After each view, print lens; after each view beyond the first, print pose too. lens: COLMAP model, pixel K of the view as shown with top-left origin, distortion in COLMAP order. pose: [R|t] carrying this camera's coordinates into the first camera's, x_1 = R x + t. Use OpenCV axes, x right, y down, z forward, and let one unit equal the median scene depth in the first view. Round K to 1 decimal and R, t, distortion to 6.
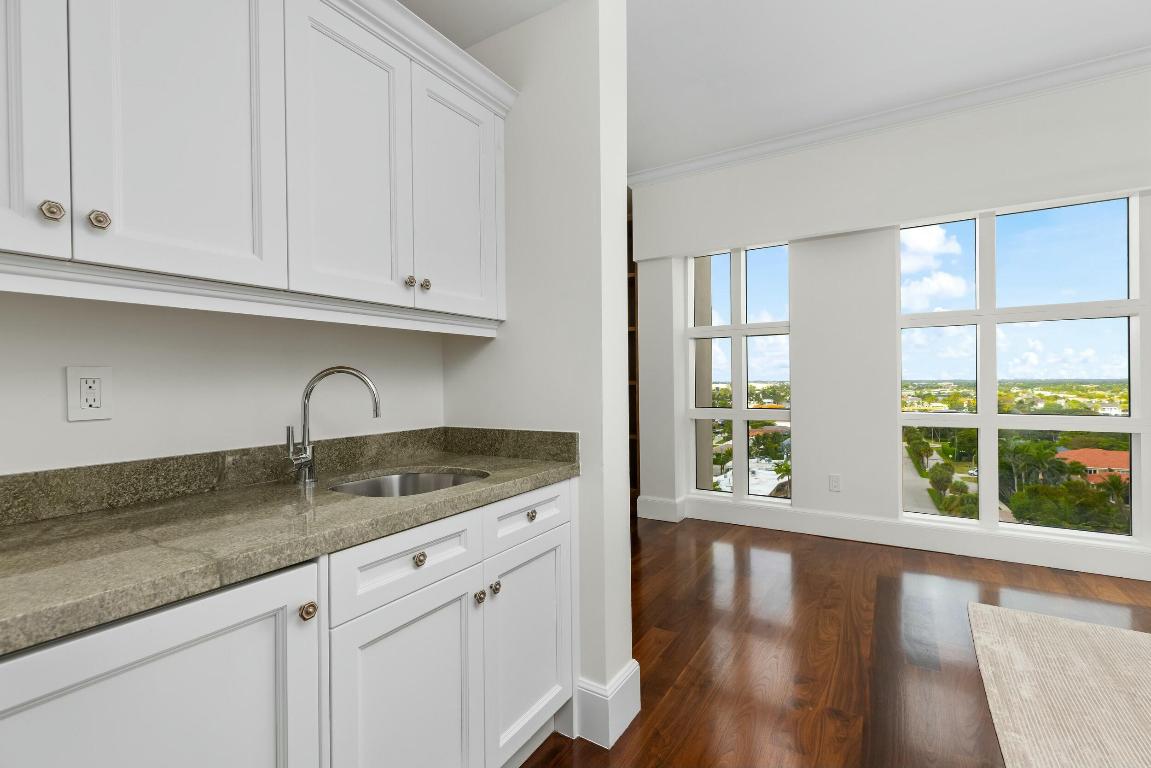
lens RADIAL K [[518.6, 0, 575.5], [0, 518.6, 384.0], [0, 0, 1]] dist [0.002311, 0.000323]
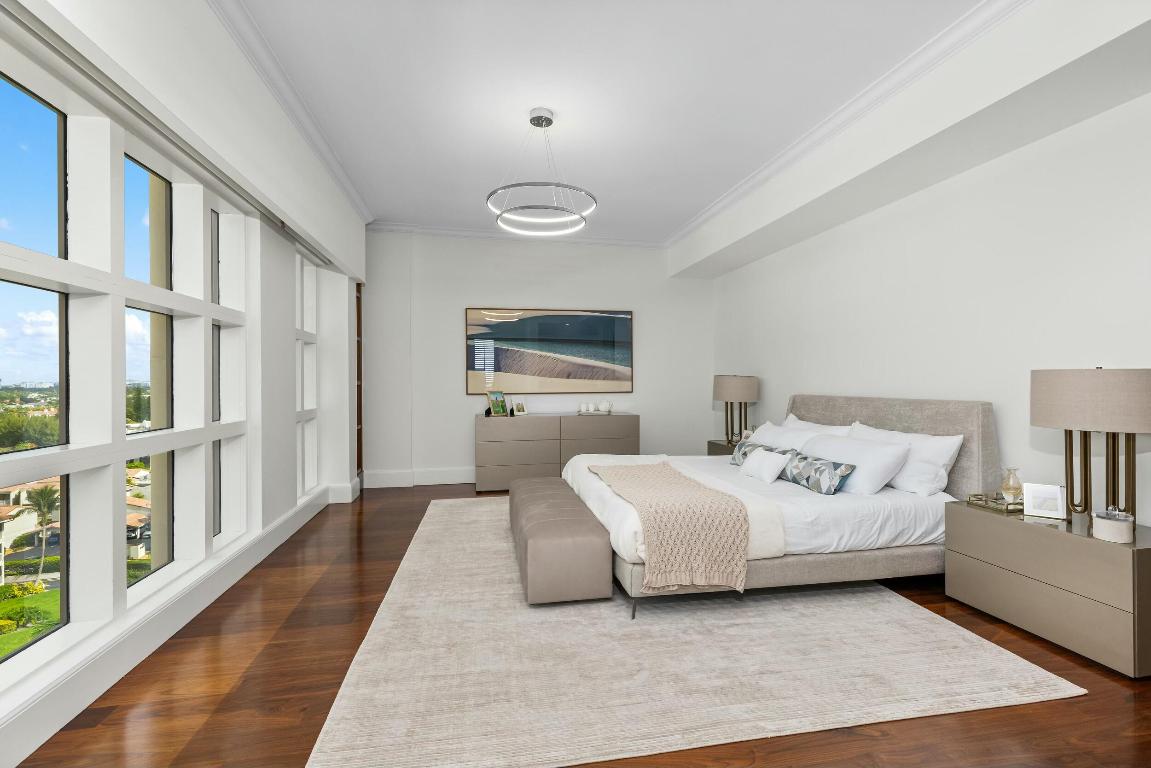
lens RADIAL K [[518.6, 0, 575.5], [0, 518.6, 384.0], [0, 0, 1]] dist [0.002311, 0.000323]
pose [[-0.685842, 0.005015, 0.727734, 0.126537], [0.014724, 0.999867, 0.006986, -0.007874], [-0.727602, 0.015506, -0.685824, 0.899454]]
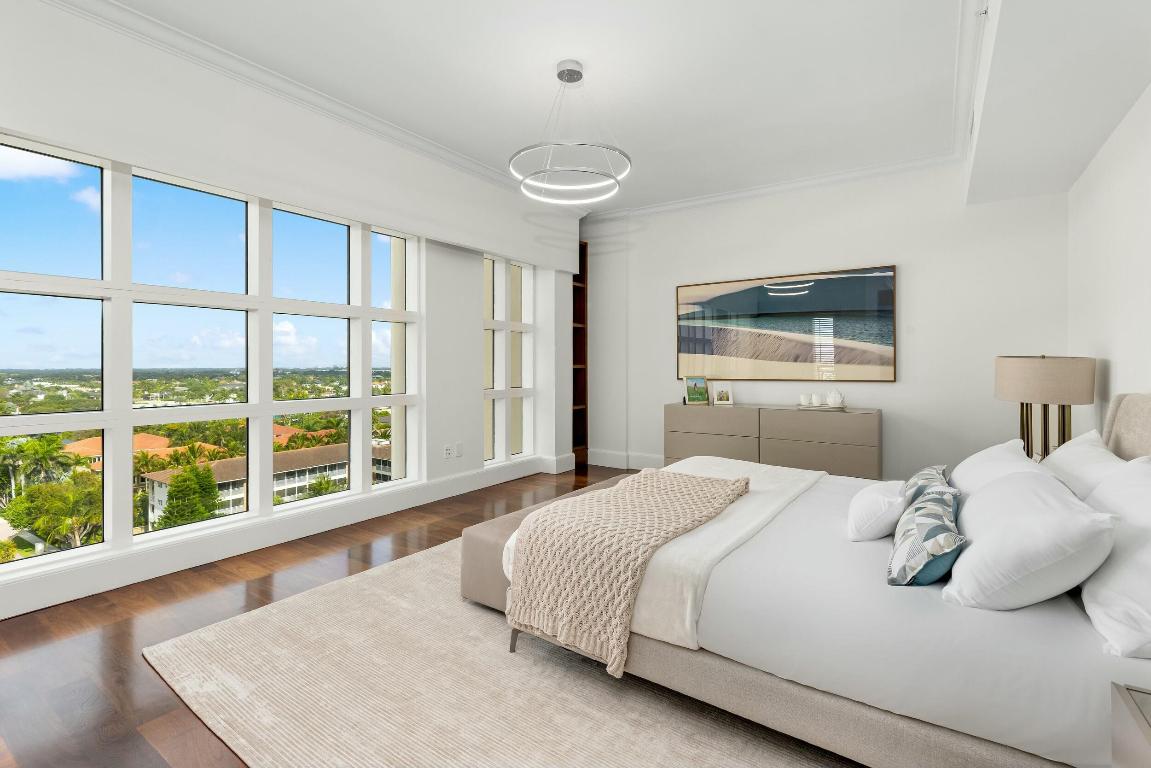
lens RADIAL K [[526.4, 0, 574.4], [0, 526.4, 370.3], [0, 0, 1]] dist [0.001462, 0.000555]
pose [[0.042629, -0.002139, 0.999089, -0.008117], [0.009206, 0.999956, 0.001748, -0.000254], [-0.999049, 0.009123, 0.042646, 0.239177]]
